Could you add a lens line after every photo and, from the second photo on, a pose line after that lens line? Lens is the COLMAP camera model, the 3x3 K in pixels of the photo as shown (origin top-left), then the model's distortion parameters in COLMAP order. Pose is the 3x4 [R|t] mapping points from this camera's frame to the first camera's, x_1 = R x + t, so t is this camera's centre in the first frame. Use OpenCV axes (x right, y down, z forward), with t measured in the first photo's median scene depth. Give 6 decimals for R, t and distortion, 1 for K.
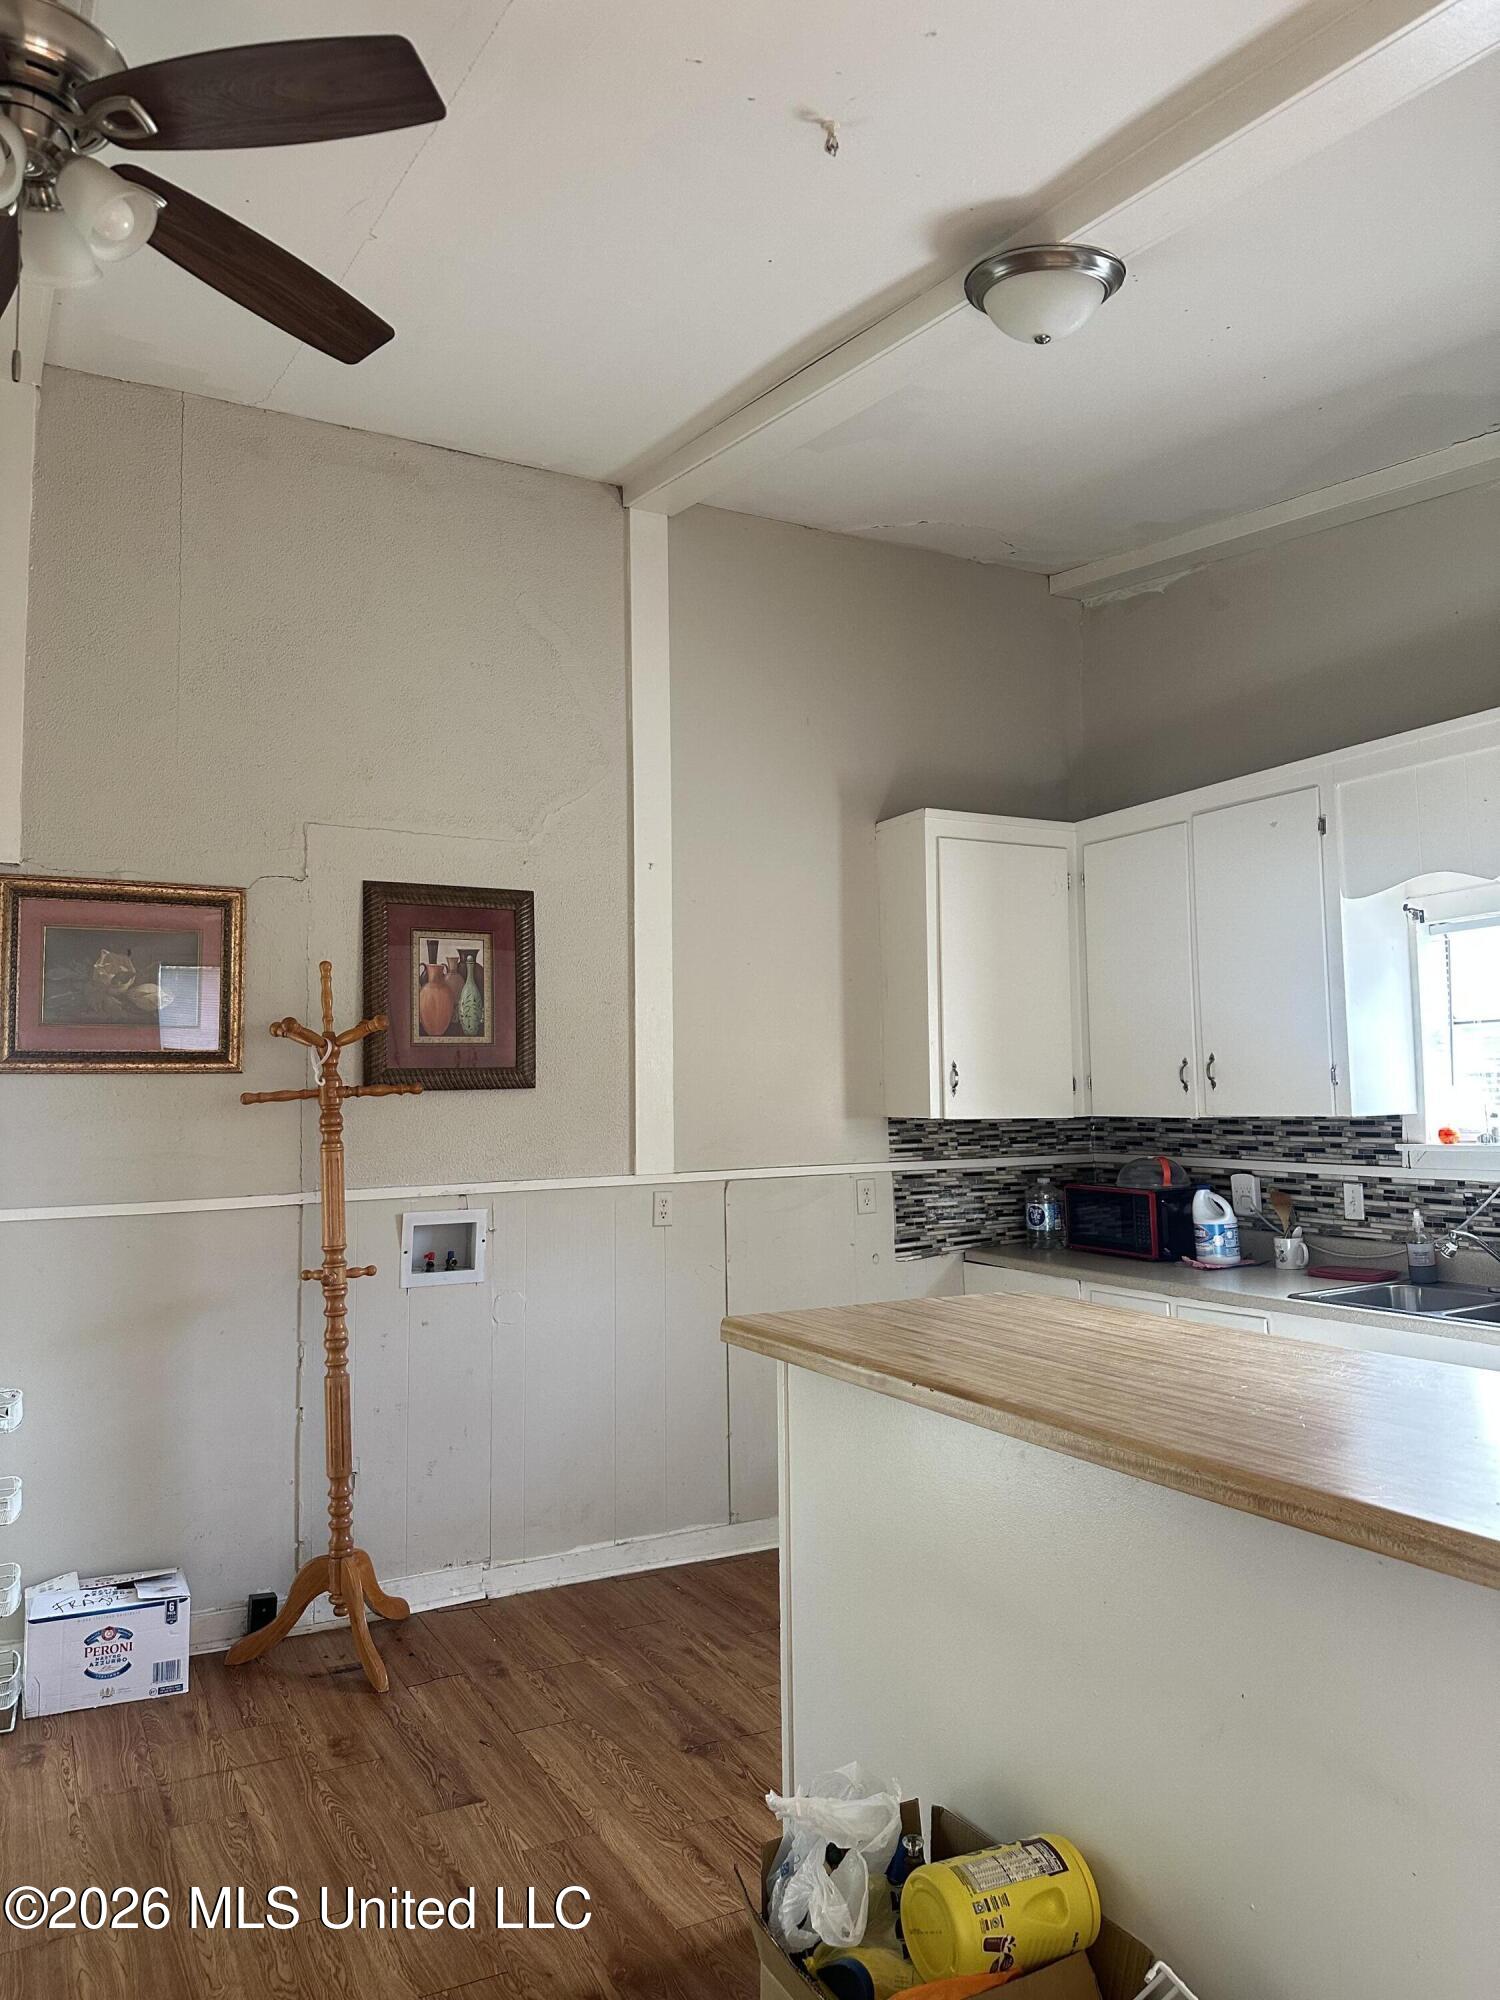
lens RADIAL K [[1402.0, 0, 748.2], [0, 1402.0, 1001.2], [0, 0, 1]] dist [0.078236, -0.094148]
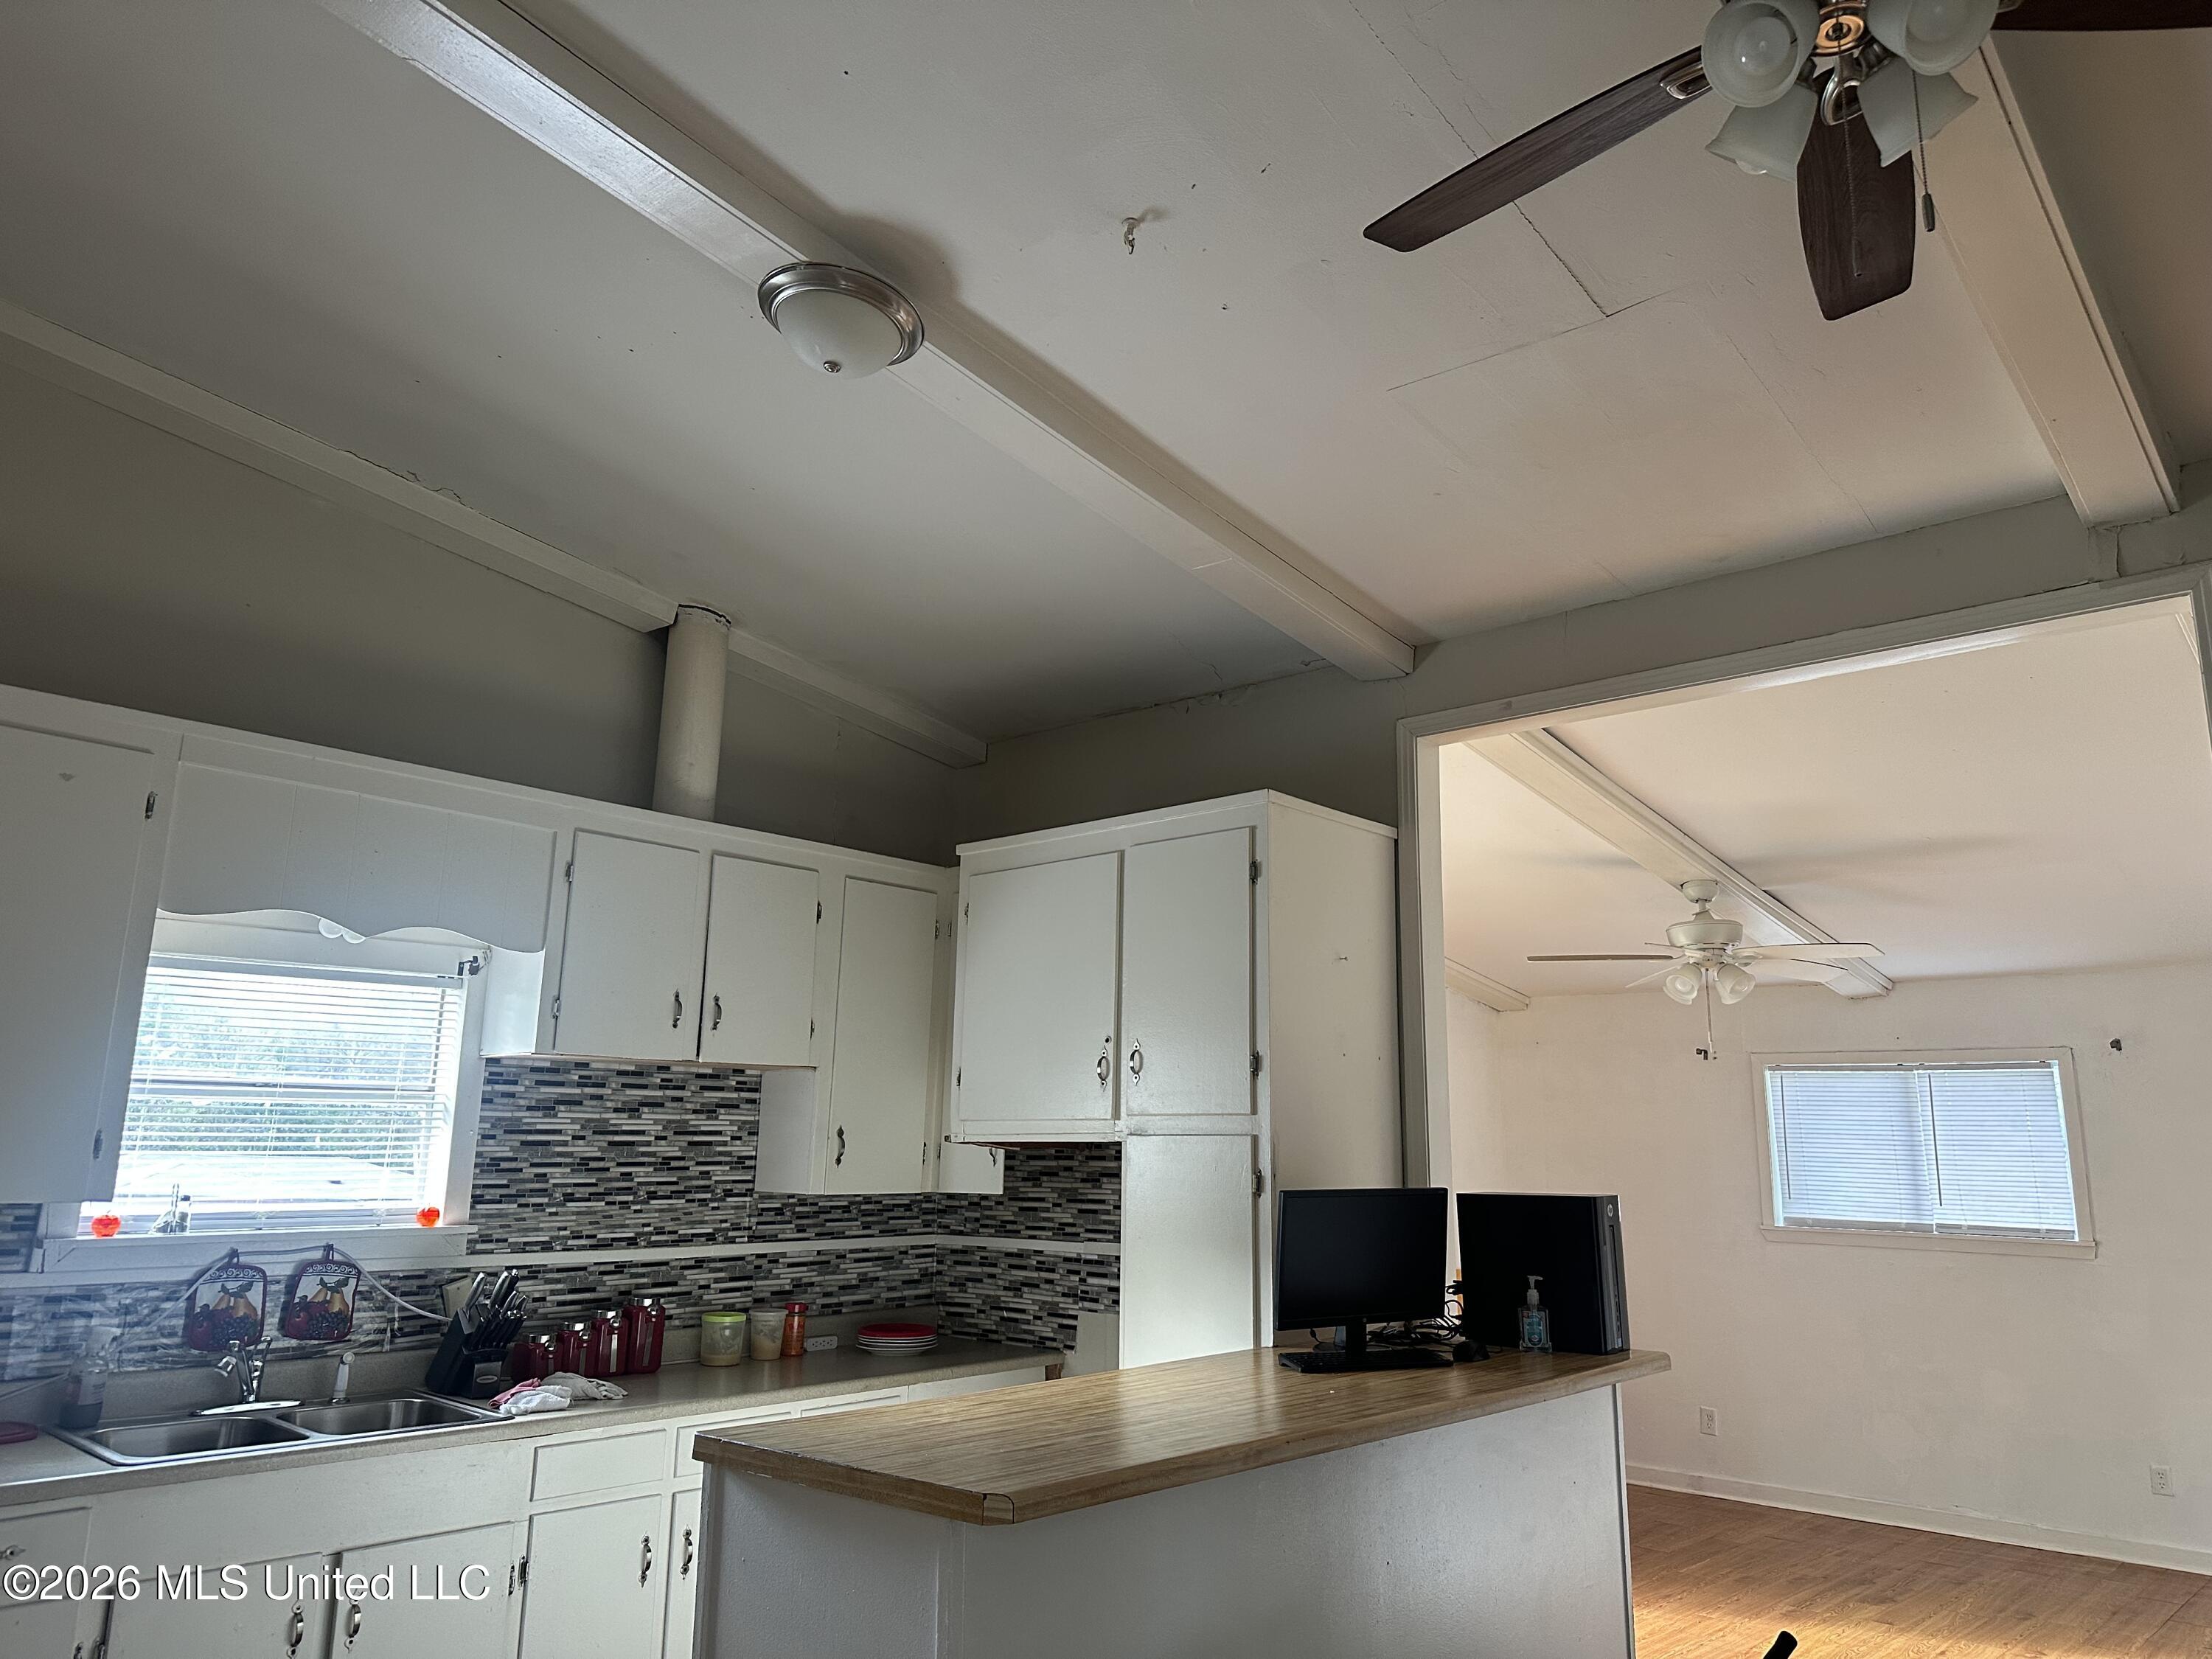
lens RADIAL K [[1550.6, 0, 1138.6], [0, 1550.6, 841.9], [0, 0, 1]] dist [0.078236, -0.094148]
pose [[-0.348520, 0.197812, 0.916190, -0.526571], [-0.071663, 0.968992, -0.236473, 0.052688], [-0.934558, -0.148073, -0.323537, 0.762498]]
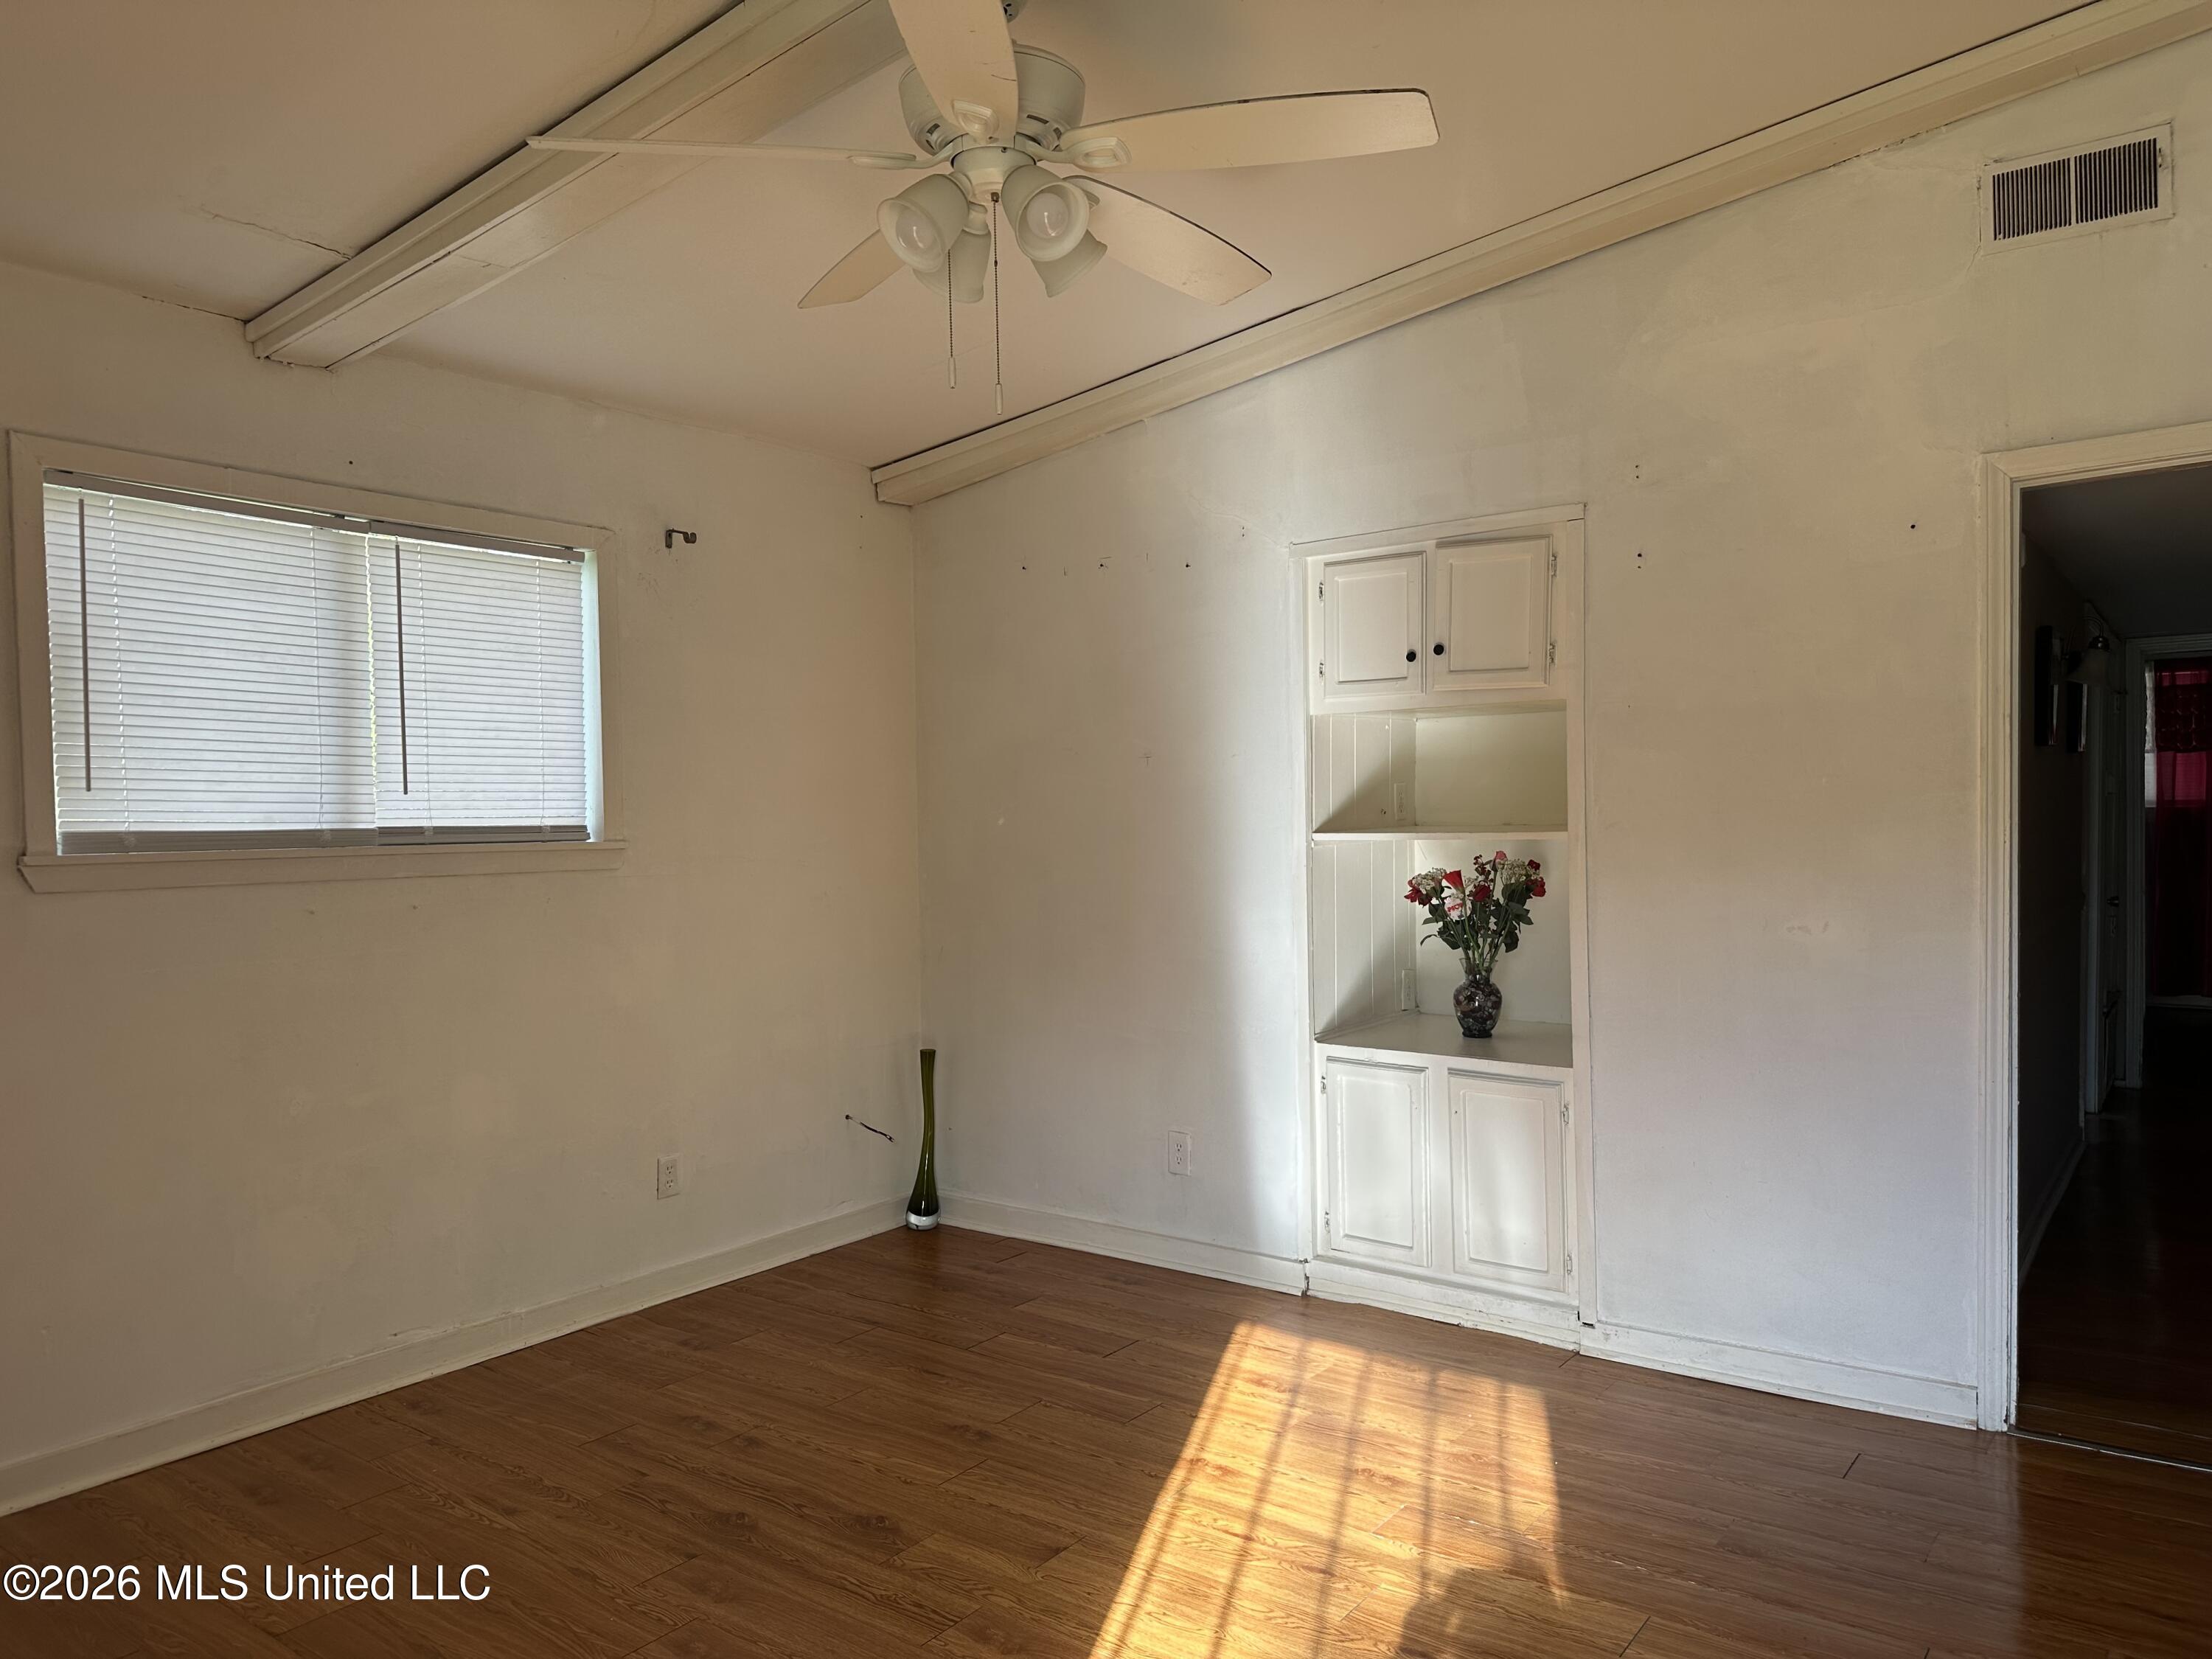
lens RADIAL K [[1550.6, 0, 1115.1], [0, 1550.6, 850.7], [0, 0, 1]] dist [0.078236, -0.094148]
pose [[-0.904325, 0.035775, -0.425342, 0.799255], [0.043627, 0.999010, -0.008730, 0.027602], [0.424608, -0.026451, -0.904991, 0.324098]]
